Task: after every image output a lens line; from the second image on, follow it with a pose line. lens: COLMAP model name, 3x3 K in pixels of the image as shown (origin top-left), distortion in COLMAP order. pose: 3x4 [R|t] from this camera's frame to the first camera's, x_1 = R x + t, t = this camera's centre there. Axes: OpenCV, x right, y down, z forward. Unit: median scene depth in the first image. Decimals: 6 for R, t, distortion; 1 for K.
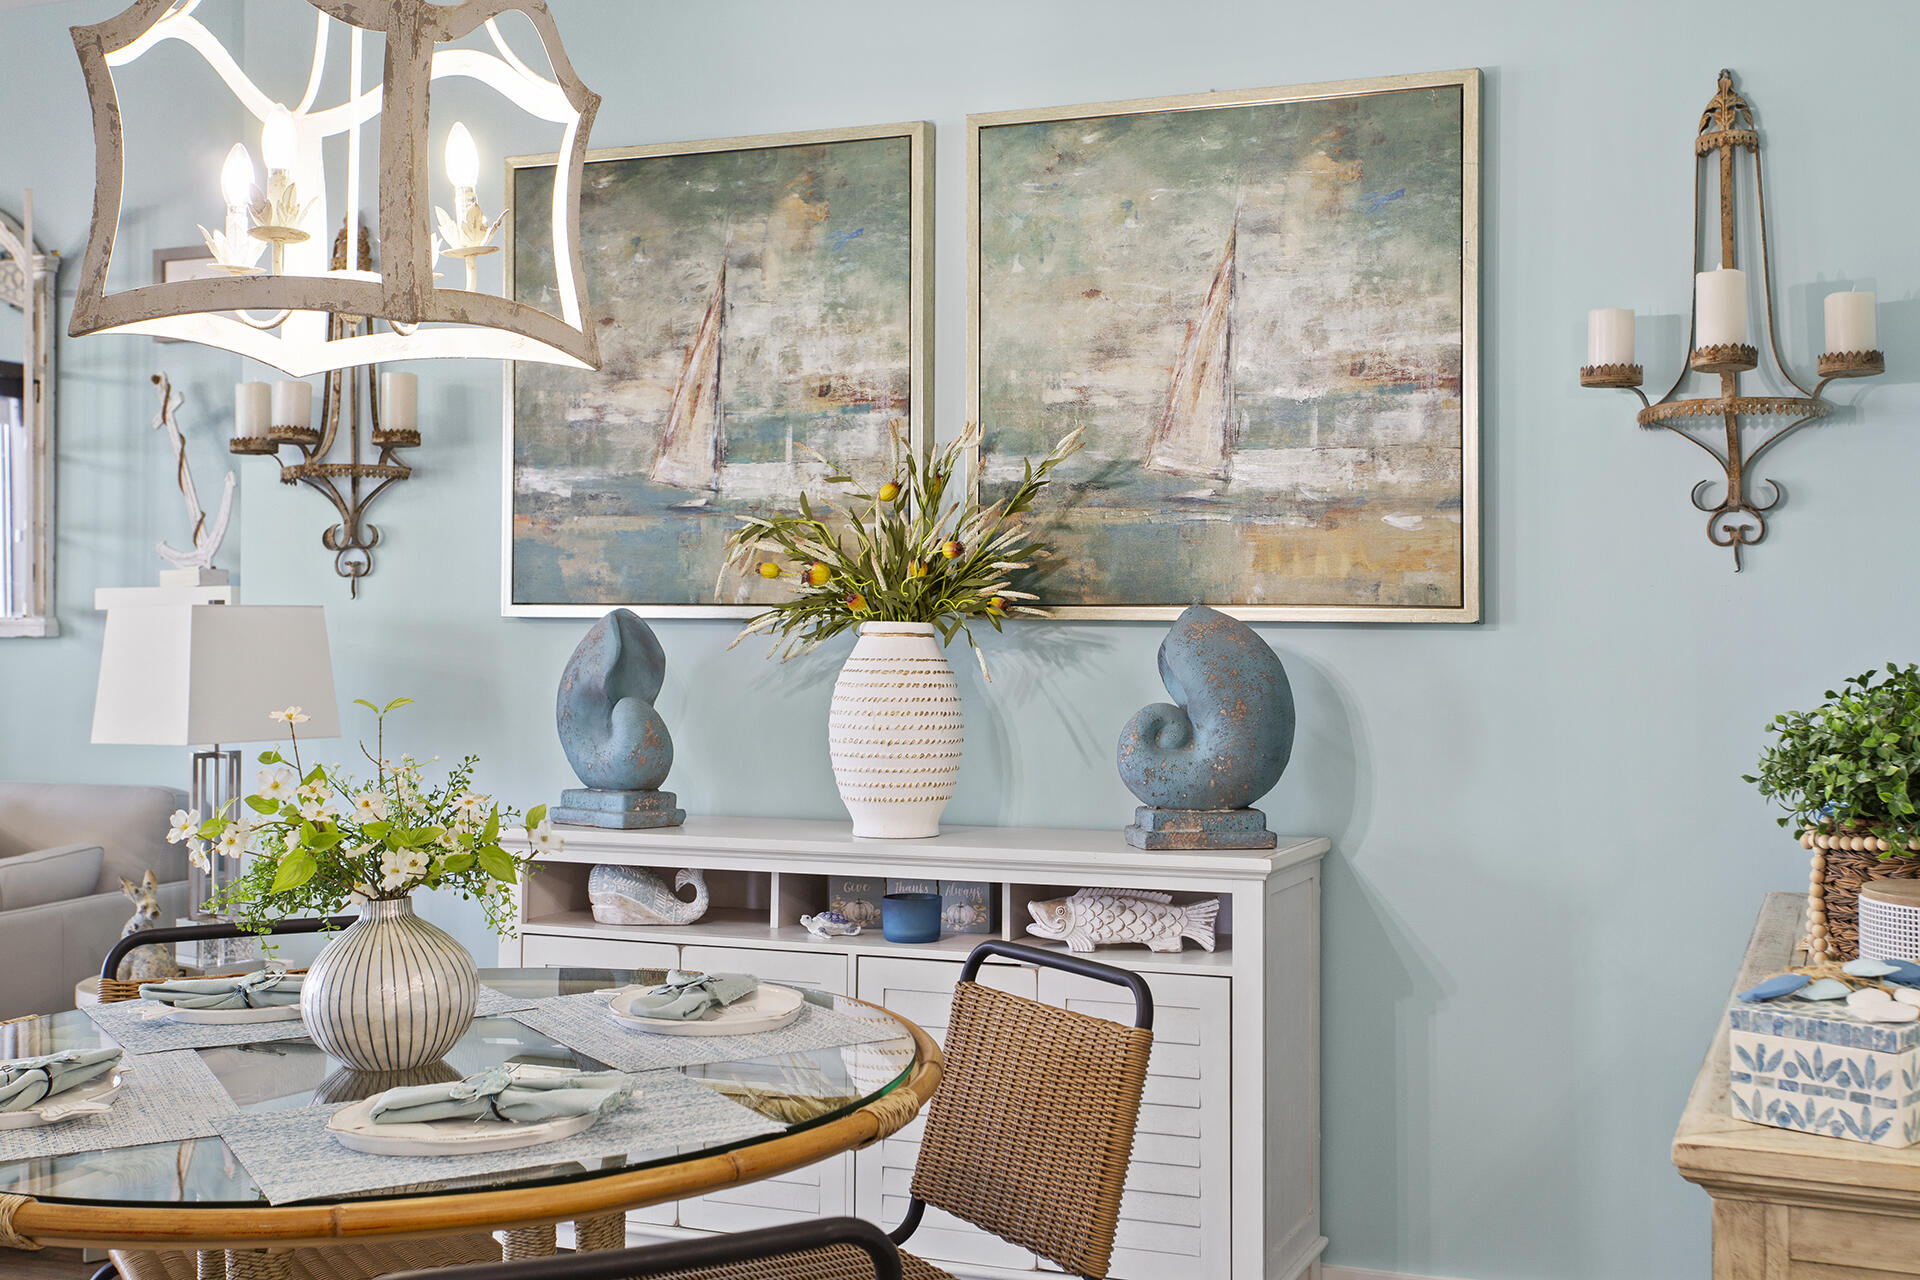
lens RADIAL K [[2202.1, 0, 960.1], [0, 2202.1, 625.2], [0, 0, 1]] dist [-0.003299, 0.000000]
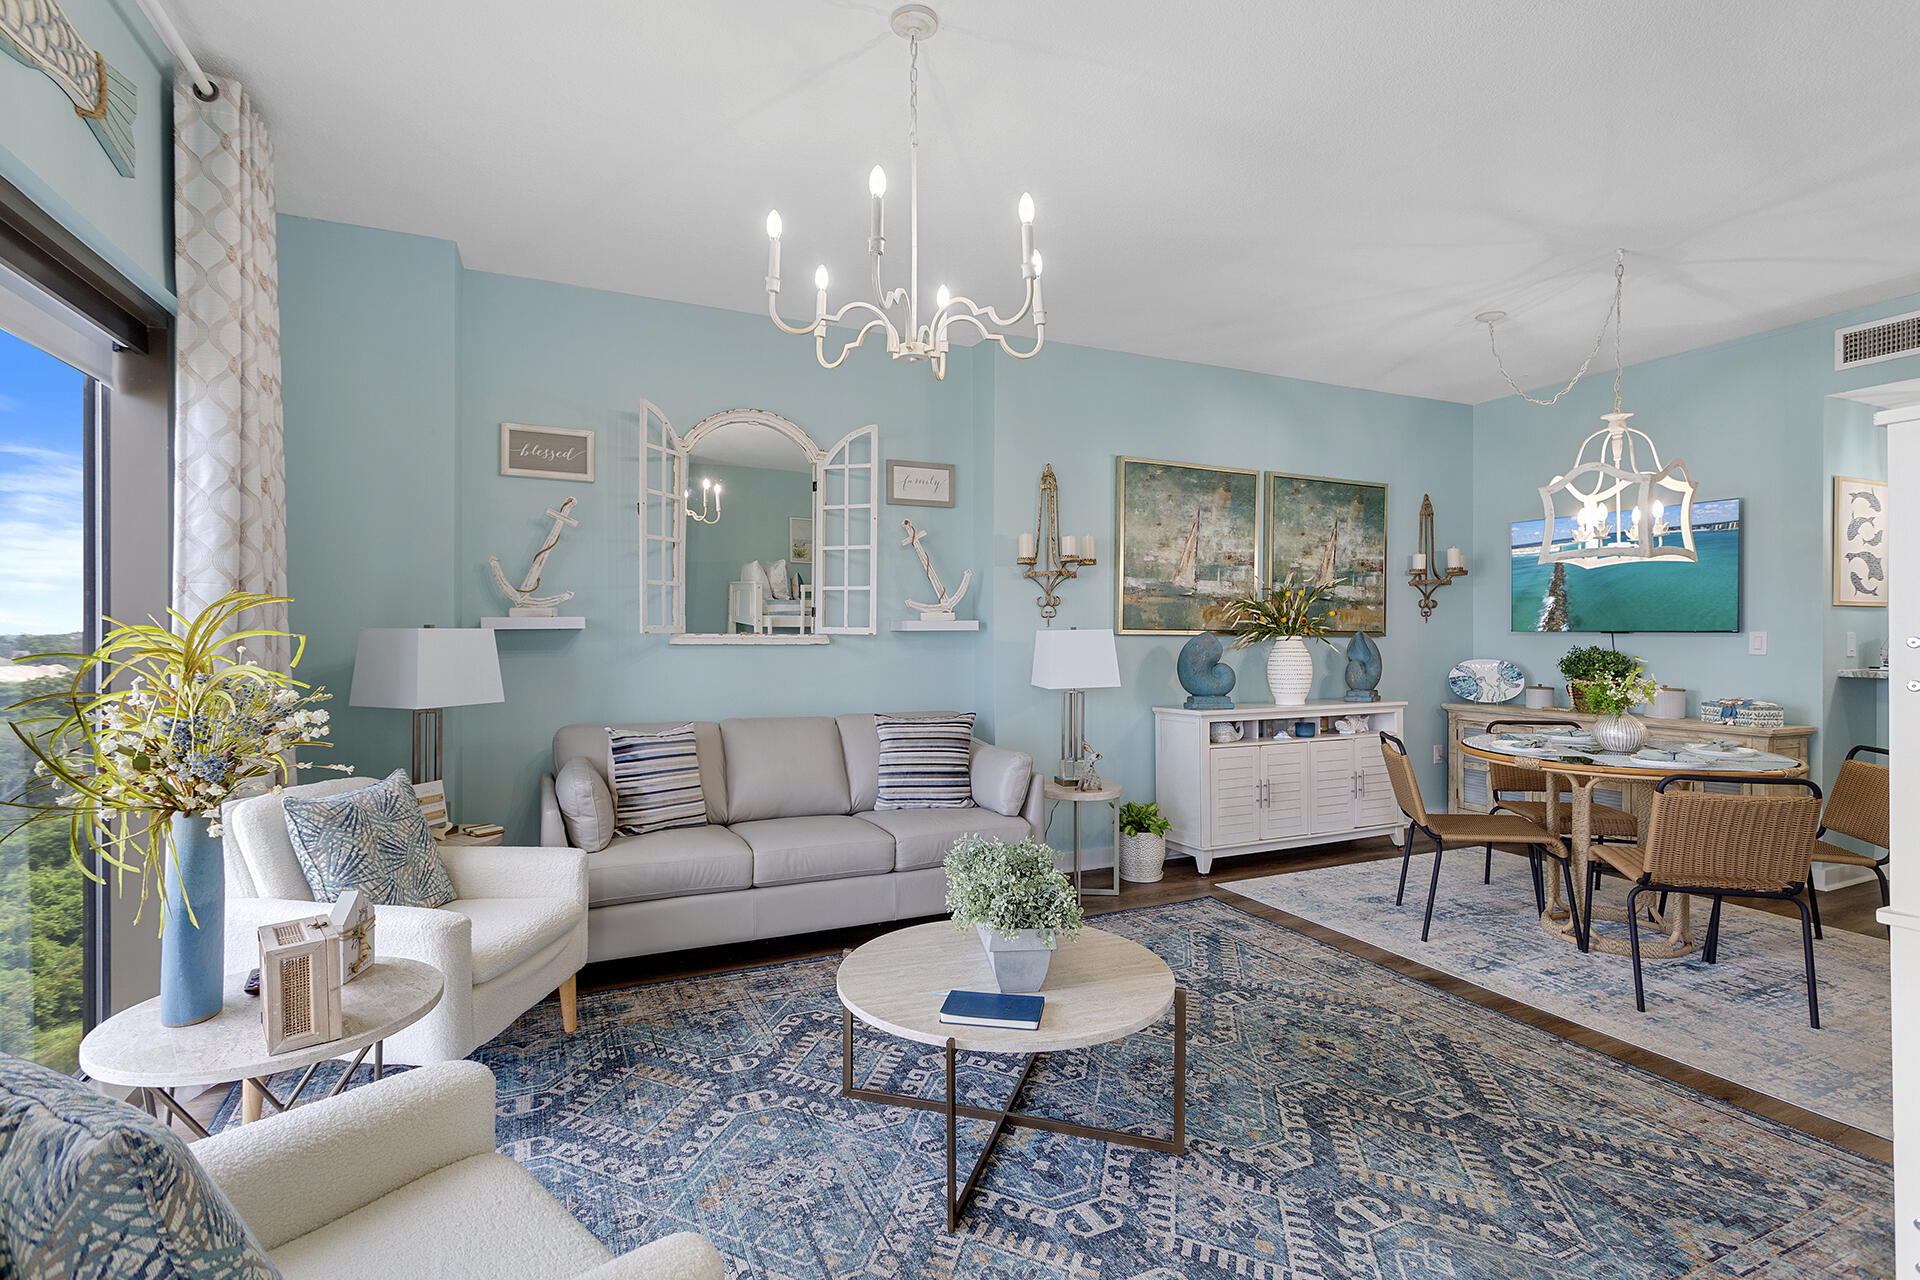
lens RADIAL K [[876.1, 0, 960.0], [0, 876.1, 653.6], [0, 0, 1]] dist [-0.000486, -0.000049]
pose [[0.680598, -0.016376, 0.732474, -1.144862], [0.002860, 0.999802, 0.019695, -0.002301], [-0.732652, -0.011310, 0.680510, 0.461424]]
